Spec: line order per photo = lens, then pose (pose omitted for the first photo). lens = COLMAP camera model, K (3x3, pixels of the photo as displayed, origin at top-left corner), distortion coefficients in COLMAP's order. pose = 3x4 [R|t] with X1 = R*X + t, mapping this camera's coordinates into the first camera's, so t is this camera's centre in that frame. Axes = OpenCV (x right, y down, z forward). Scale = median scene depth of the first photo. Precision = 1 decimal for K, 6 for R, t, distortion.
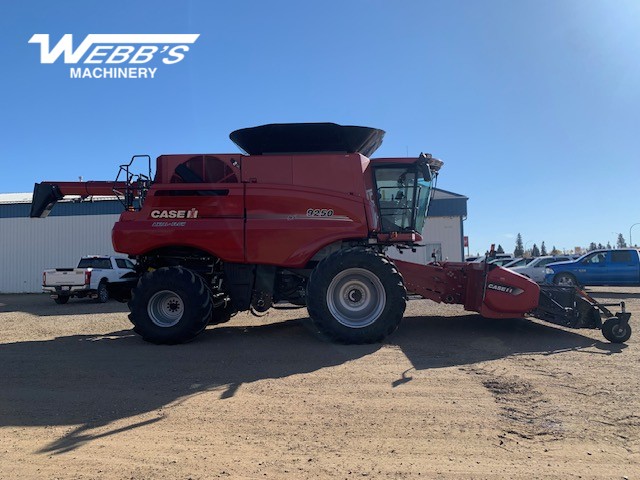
lens RADIAL K [[489.5, 0, 320.0], [0, 489.5, 240.0], [0, 0, 1]] dist [0.017695, -0.004962]
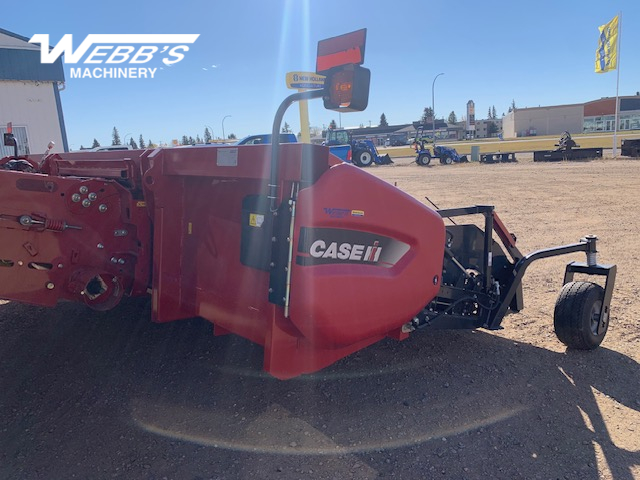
lens RADIAL K [[481.3, 0, 325.1], [0, 481.3, 240.3], [0, 0, 1]] dist [0.048136, -0.058966]
pose [[0.705479, -0.160361, 0.690350, 0.073030], [0.009273, 0.976071, 0.217255, 0.015605], [-0.708670, -0.146868, 0.690084, 0.305651]]
